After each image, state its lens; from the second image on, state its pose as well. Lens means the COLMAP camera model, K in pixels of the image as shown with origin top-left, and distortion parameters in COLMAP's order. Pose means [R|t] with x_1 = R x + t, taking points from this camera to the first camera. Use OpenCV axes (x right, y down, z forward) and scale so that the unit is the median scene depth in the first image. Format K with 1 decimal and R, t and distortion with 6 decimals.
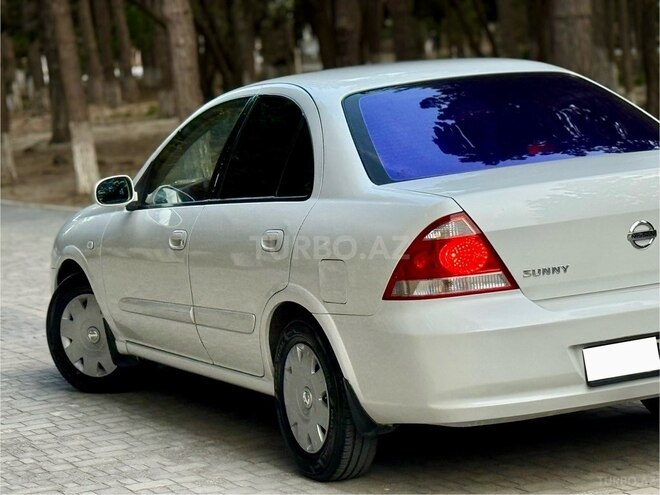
lens RADIAL K [[2185.9, 0, 330.0], [0, 2185.9, 247.5], [0, 0, 1]] dist [0.055943, 1.048916]
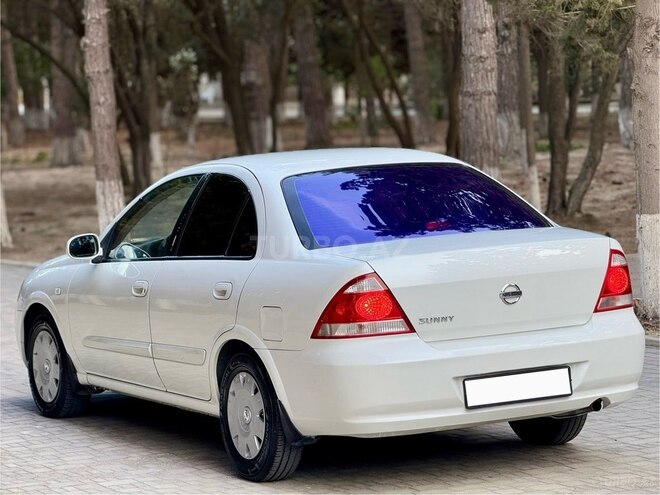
lens RADIAL K [[2425.6, 0, 330.0], [0, 2425.6, 247.5], [0, 0, 1]] dist [0.072030, 1.066072]
pose [[0.998450, 0.032589, 0.045128, -0.027916], [-0.031369, 0.999130, -0.027474, 0.008345], [-0.045984, 0.026016, 0.998603, -0.392762]]
